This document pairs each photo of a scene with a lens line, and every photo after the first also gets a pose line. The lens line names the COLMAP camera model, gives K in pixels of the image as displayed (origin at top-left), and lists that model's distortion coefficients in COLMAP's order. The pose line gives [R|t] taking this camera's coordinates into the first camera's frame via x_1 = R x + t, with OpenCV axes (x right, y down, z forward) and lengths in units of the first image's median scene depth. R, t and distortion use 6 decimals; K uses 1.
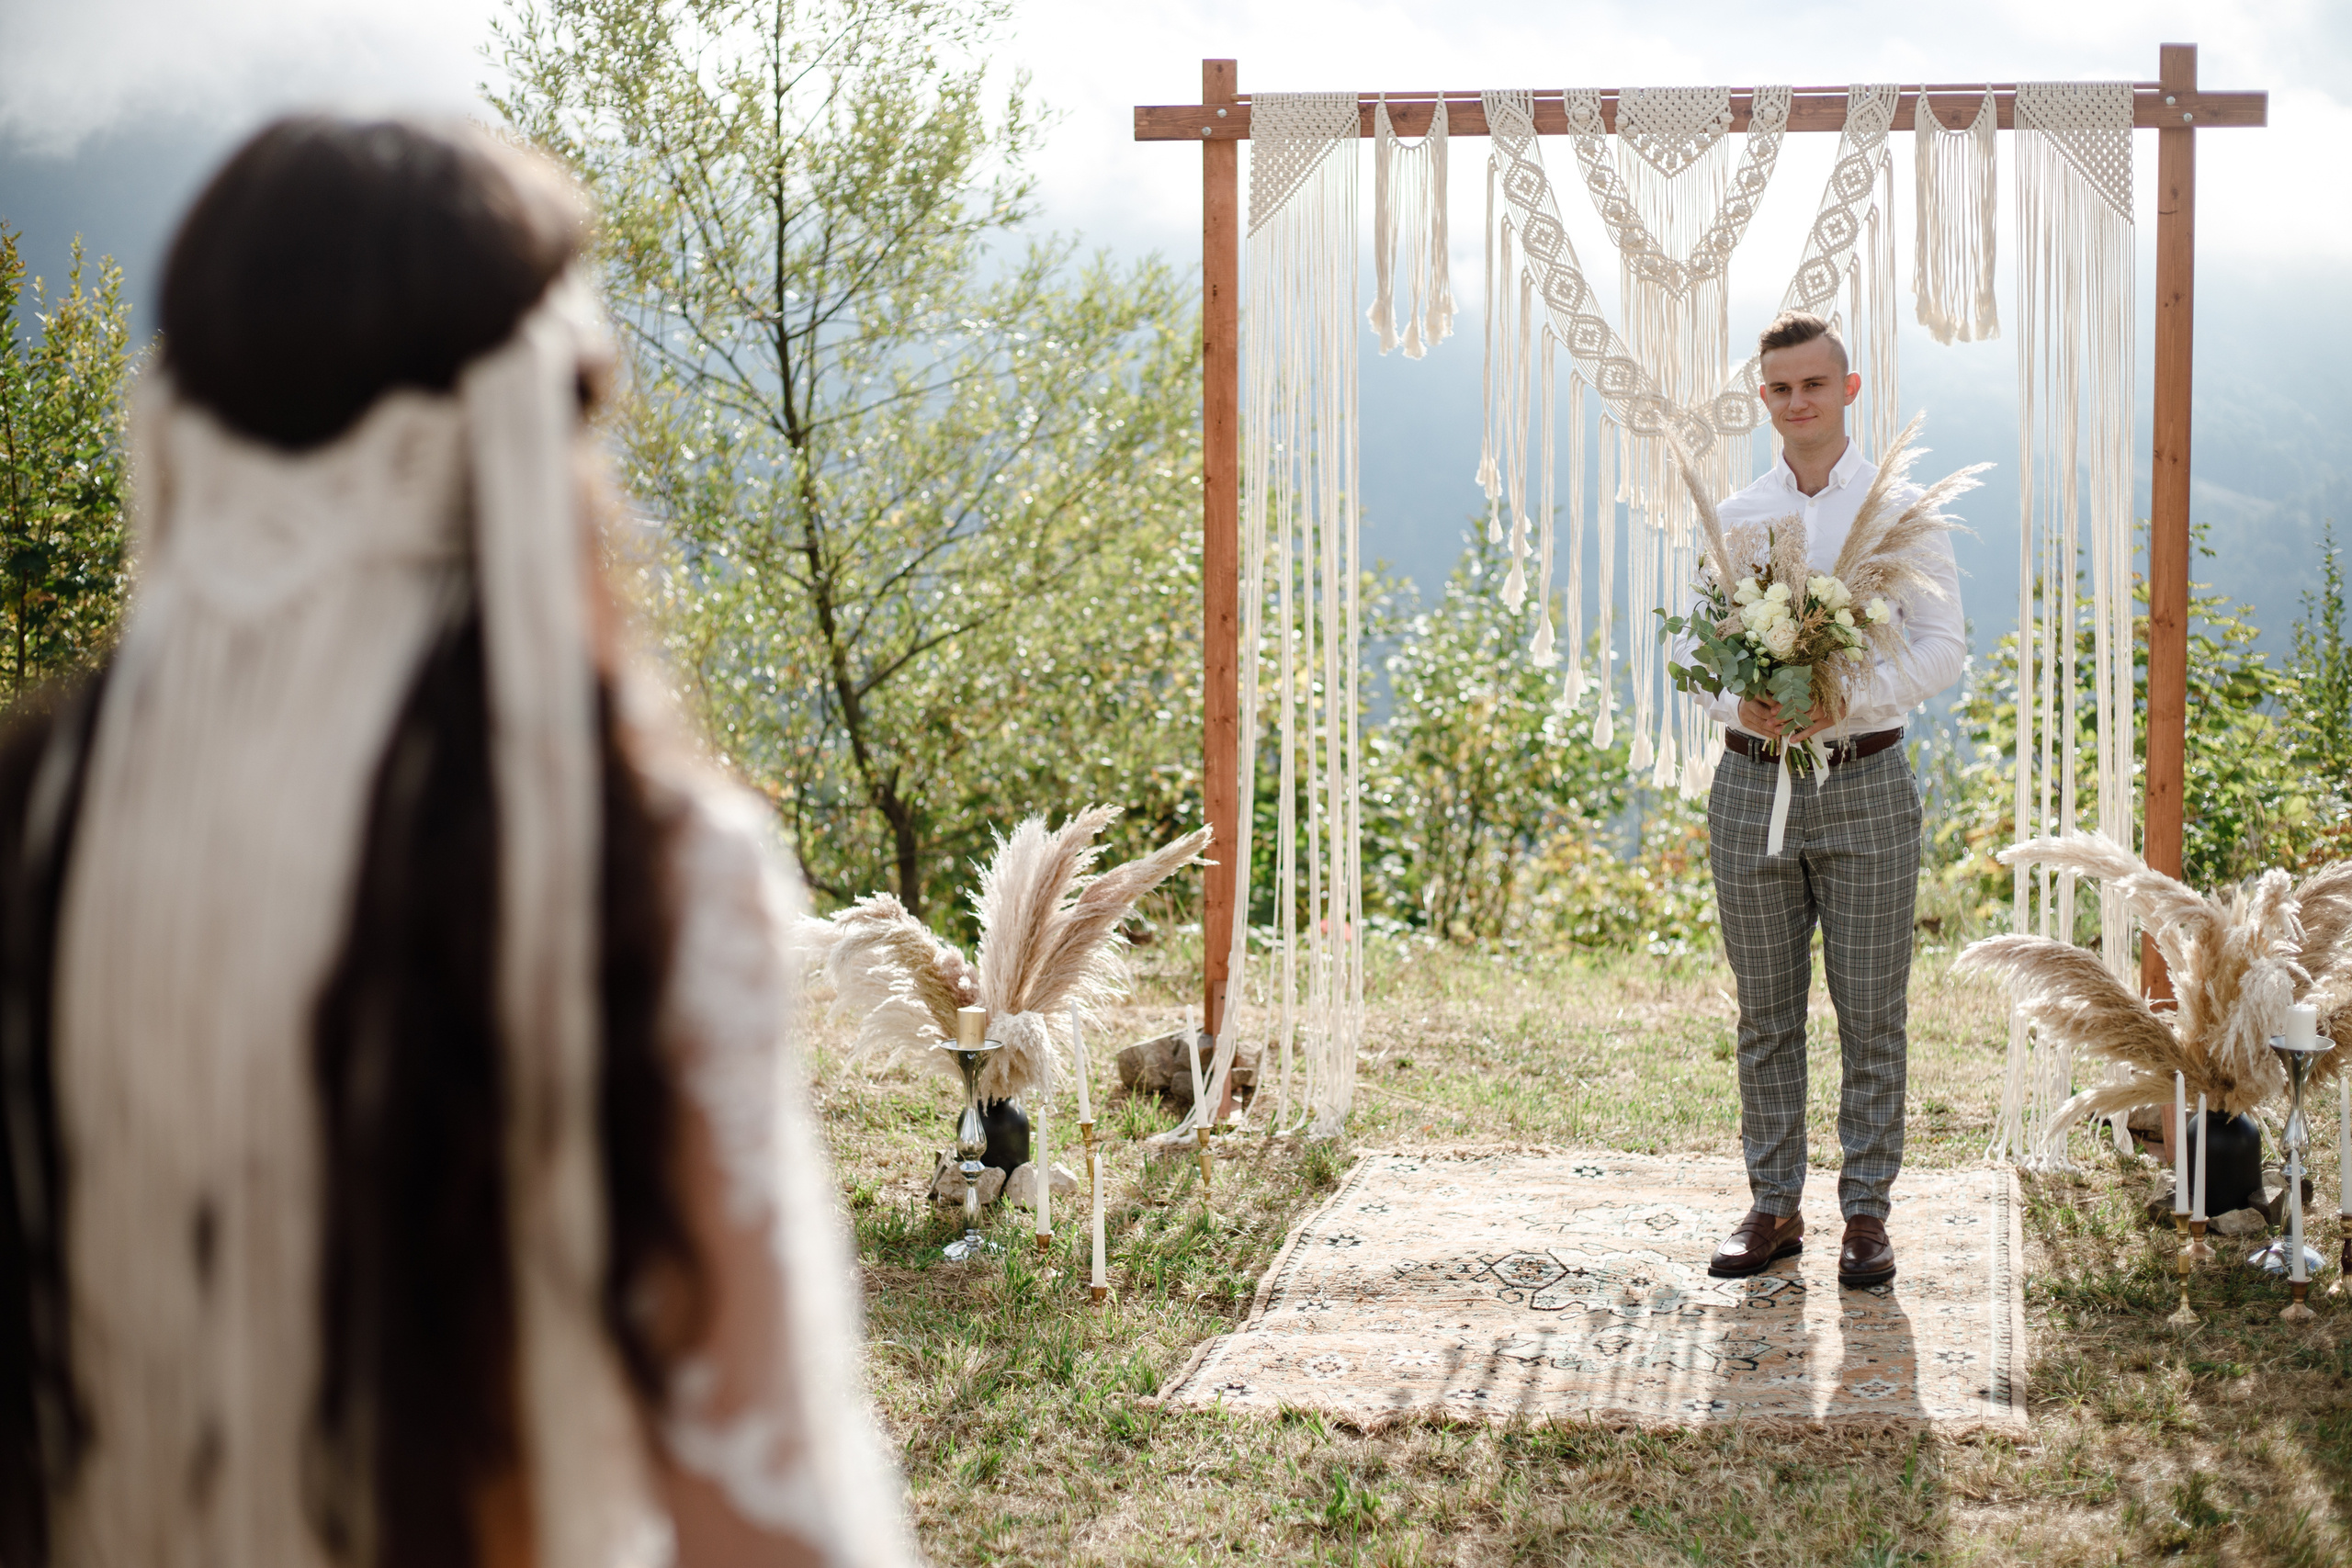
lens RADIAL K [[3557.0, 0, 1176.0], [0, 3557.0, 784.0], [0, 0, 1]] dist [-0.111023, 0.148339]
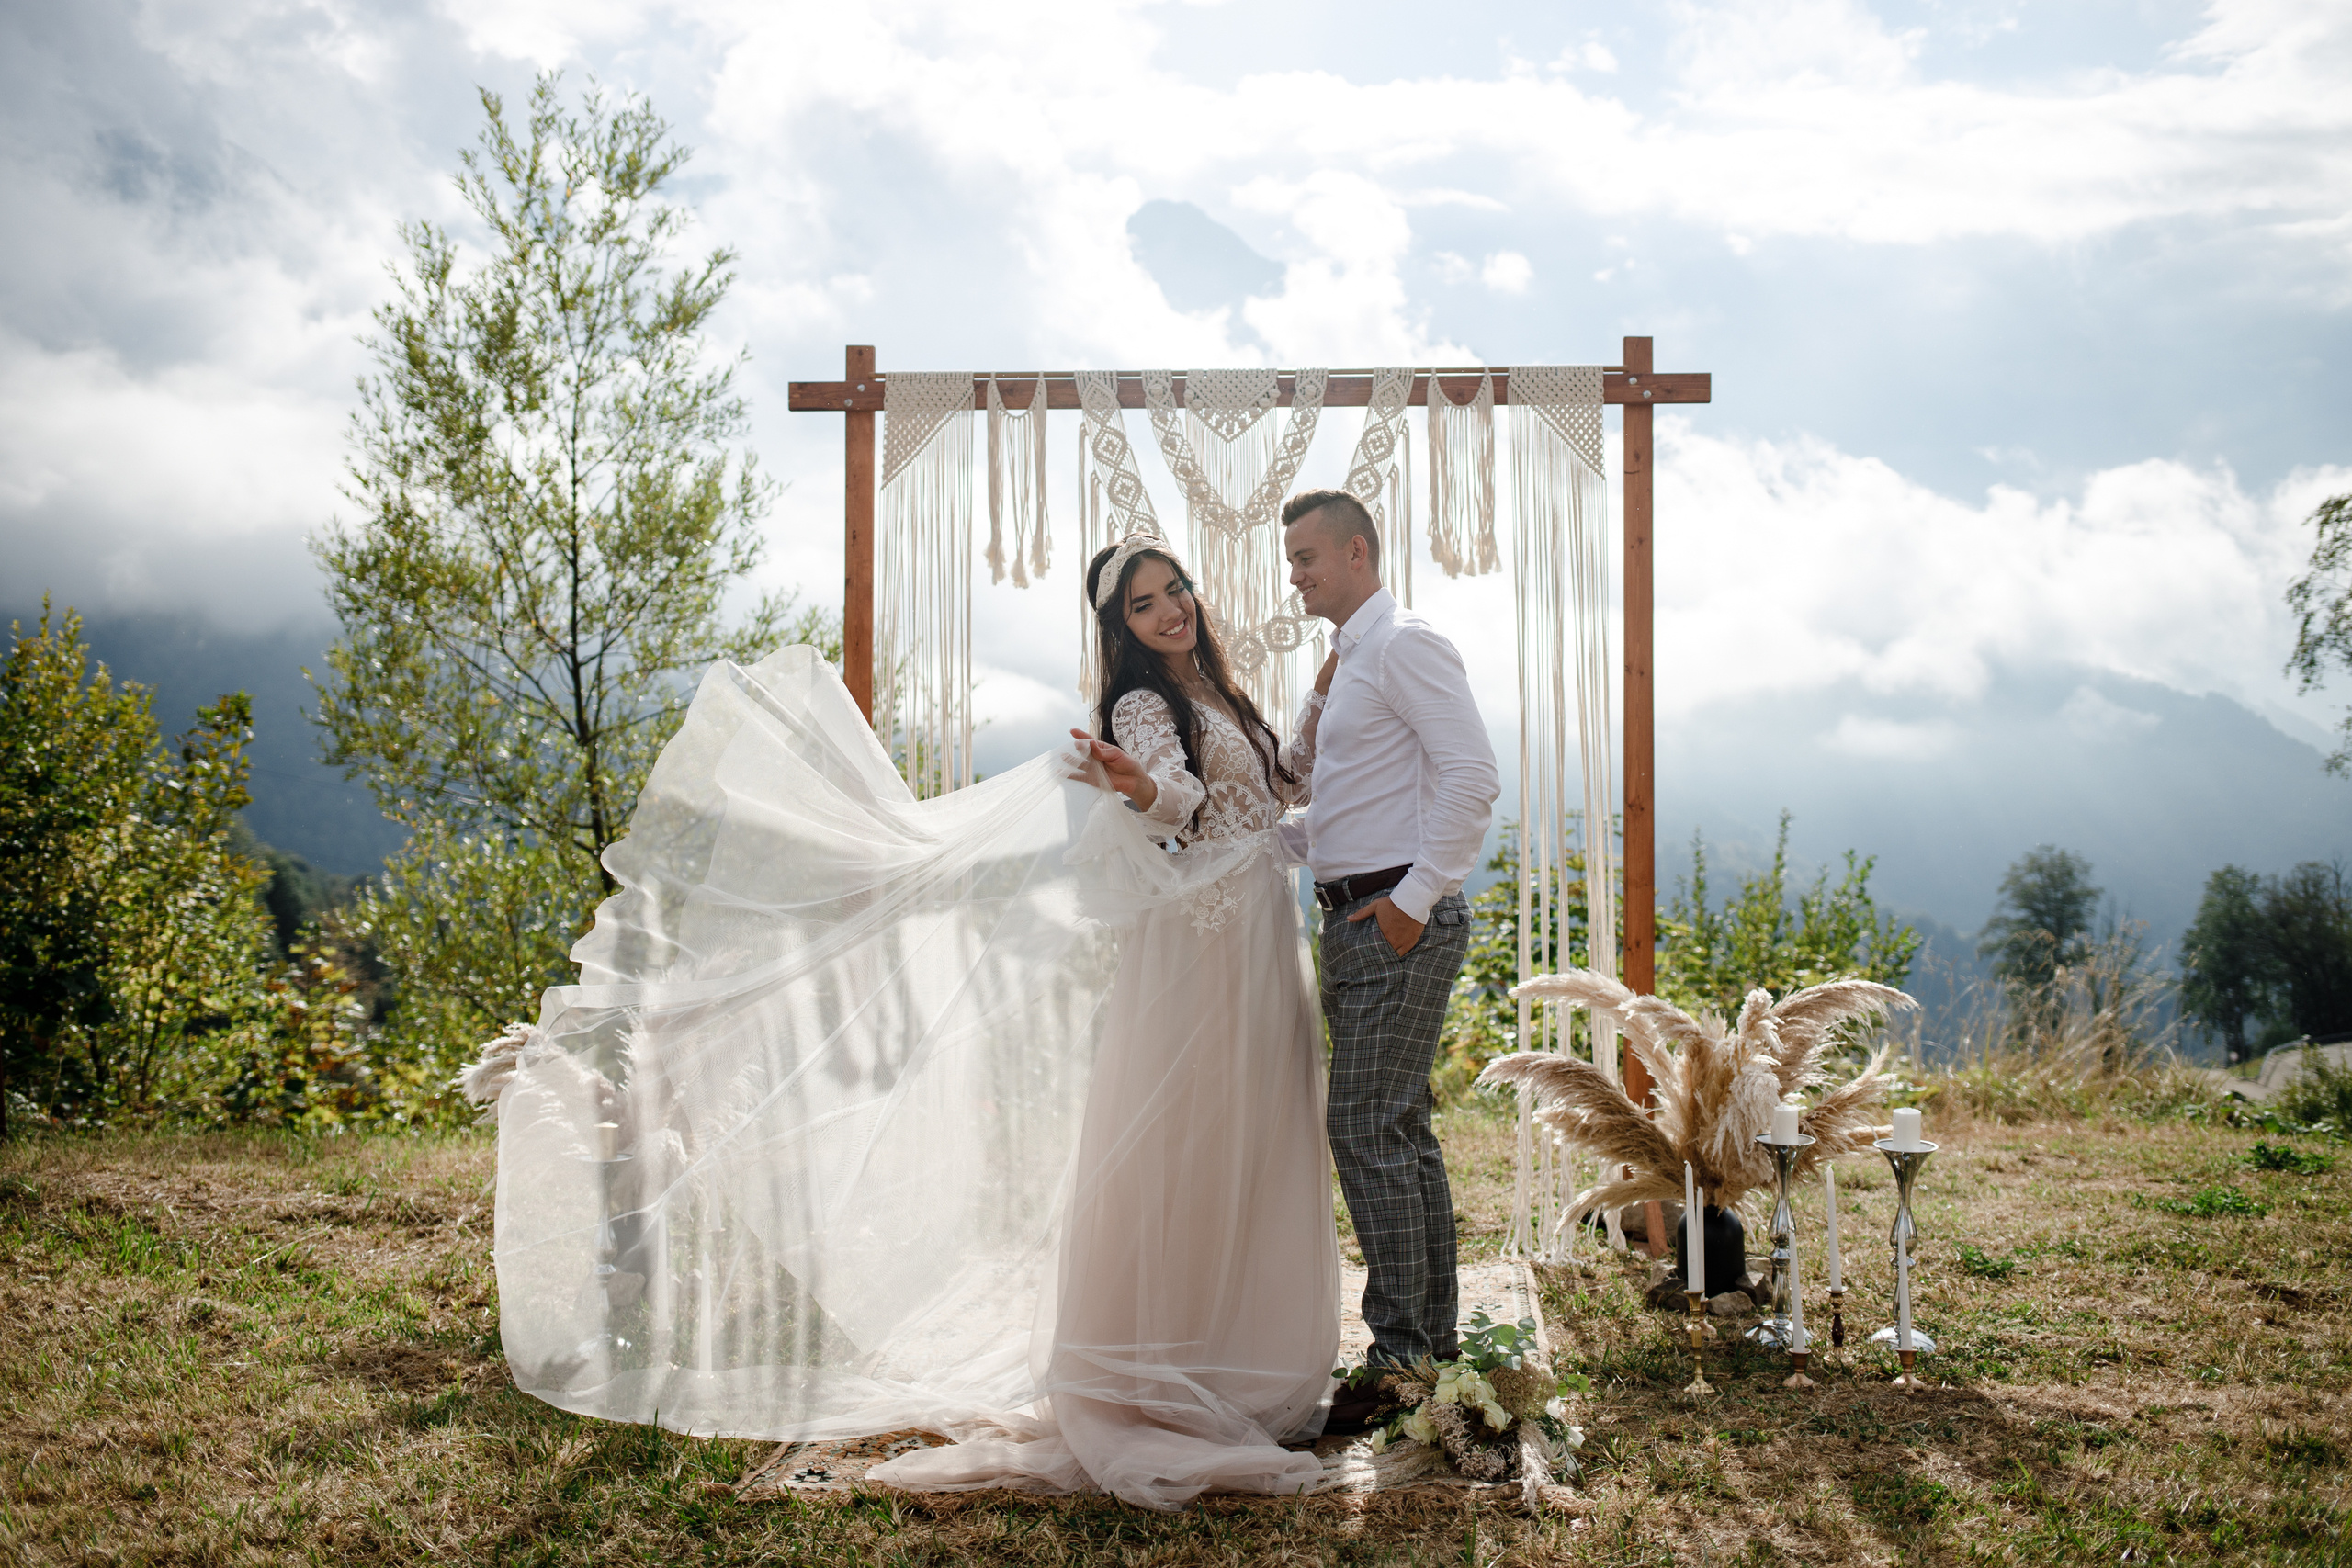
lens RADIAL K [[2288.8, 0, 1176.0], [0, 2288.8, 784.0], [0, 0, 1]] dist [-0.006476, -0.147534]
pose [[0.993931, 0.007911, 0.109719, 0.036310], [0.005065, 0.993061, -0.117491, 0.038489], [-0.109887, 0.117333, 0.986994, 0.239865]]
